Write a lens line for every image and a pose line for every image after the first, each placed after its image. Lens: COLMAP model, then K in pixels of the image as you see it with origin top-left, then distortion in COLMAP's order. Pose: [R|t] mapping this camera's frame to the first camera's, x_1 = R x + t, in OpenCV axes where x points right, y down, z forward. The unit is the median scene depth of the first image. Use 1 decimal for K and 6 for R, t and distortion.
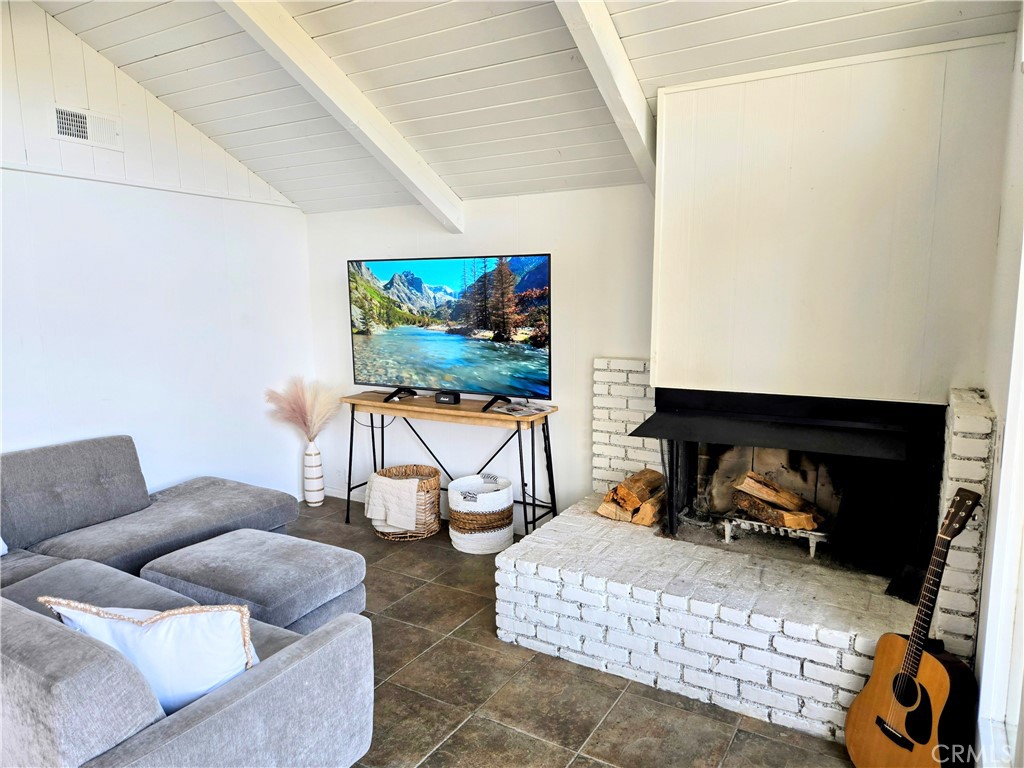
lens RADIAL K [[680.4, 0, 512.0], [0, 680.4, 384.0], [0, 0, 1]] dist [0.079609, -0.074356]
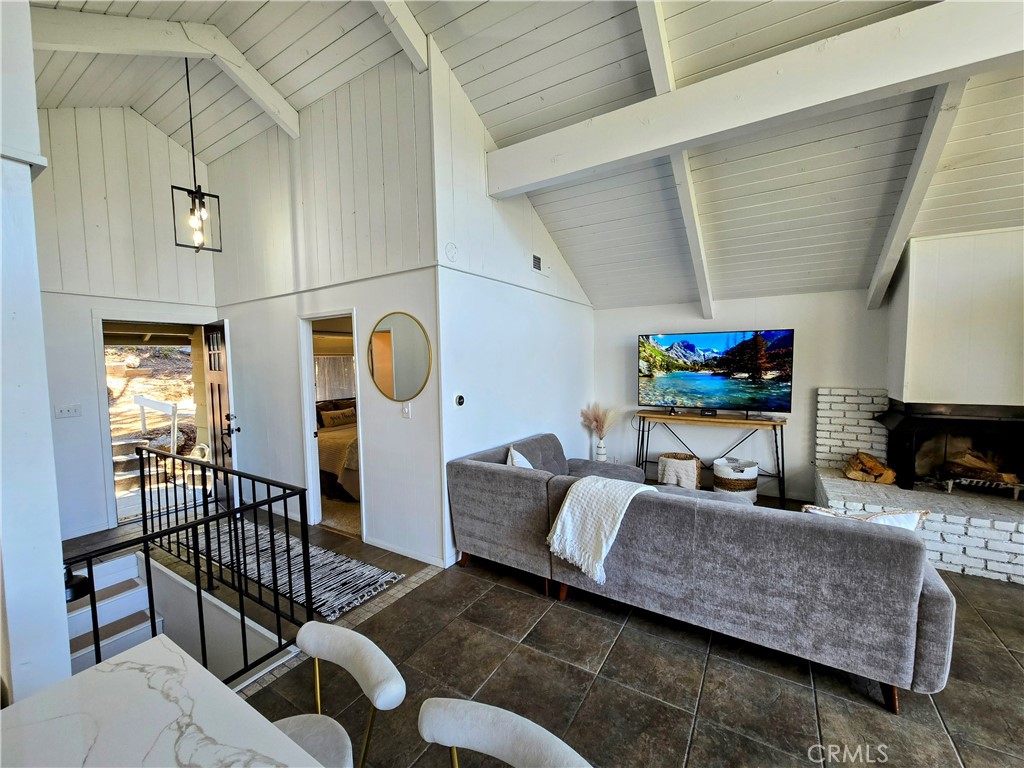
lens RADIAL K [[415.7, 0, 512.0], [0, 415.7, 384.0], [0, 0, 1]] dist [0.002081, -0.000642]
pose [[0.999785, -0.005867, -0.019901, -0.764271], [0.004394, 0.997301, -0.073284, 0.030525], [0.020278, 0.073181, 0.997113, -0.086075]]
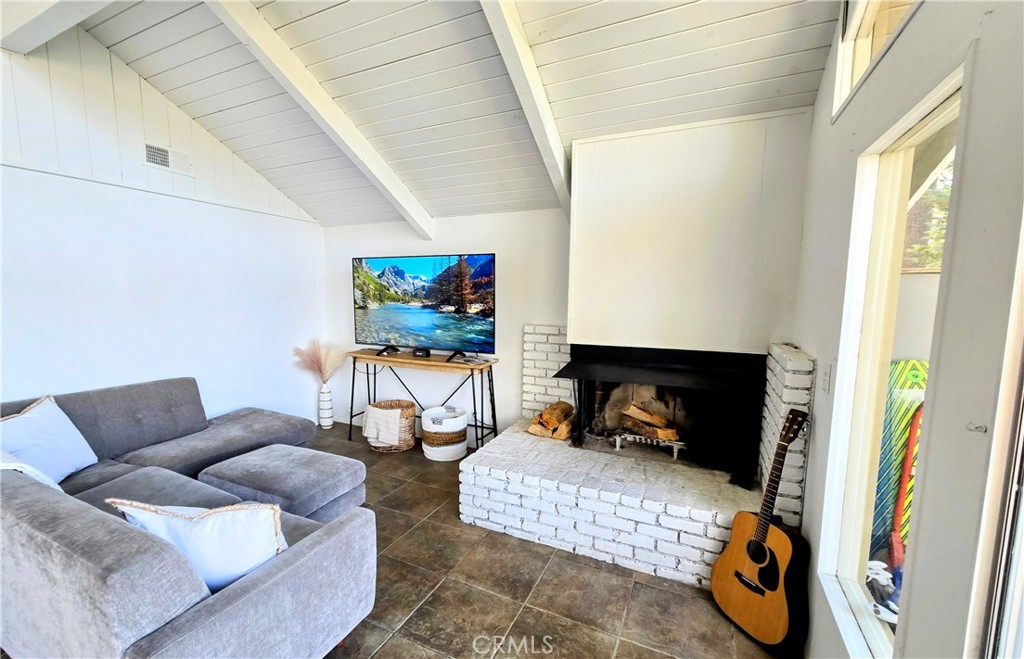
lens RADIAL K [[435.7, 0, 485.7], [0, 435.7, 339.5], [0, 0, 1]] dist [-0.000191, -0.000015]
pose [[0.997265, 0.007415, 0.073538, -0.036229], [-0.005436, 0.999619, -0.027067, 0.021866], [-0.073711, 0.026593, 0.996925, 0.092105]]
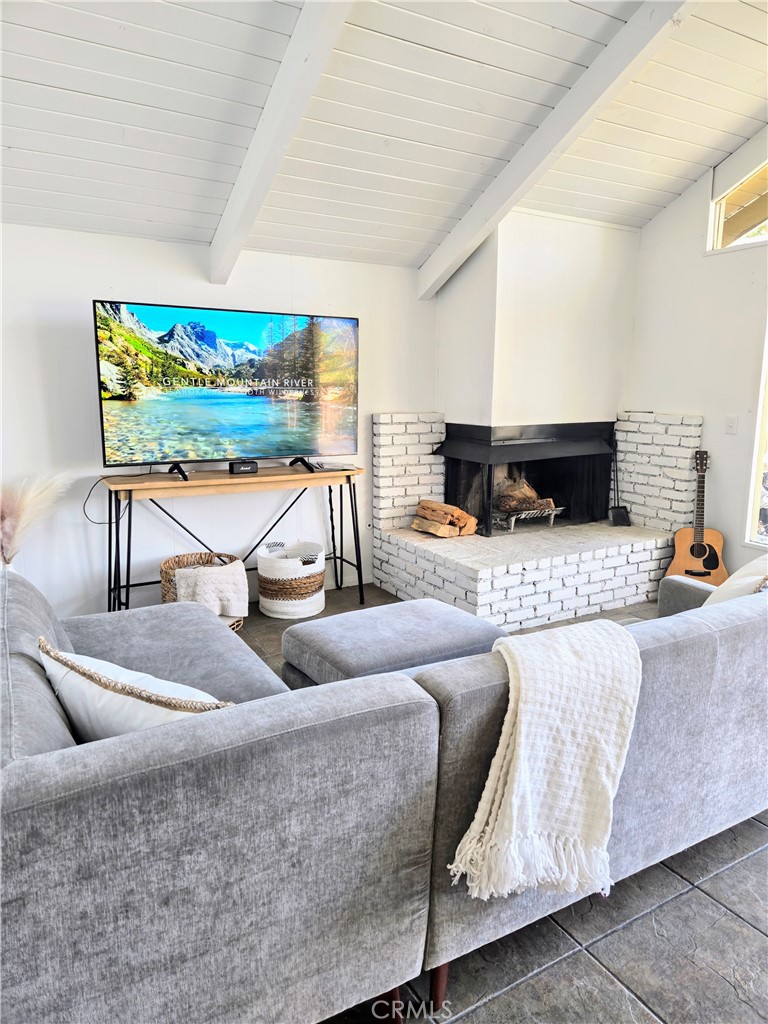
lens RADIAL K [[680.4, 0, 381.7], [0, 680.4, 495.6], [0, 0, 1]] dist [0.079609, -0.074356]
pose [[0.481991, -0.133934, 0.865879, -1.072867], [0.107481, 0.989822, 0.093276, -0.009722], [-0.869559, 0.048108, 0.491480, 0.523178]]
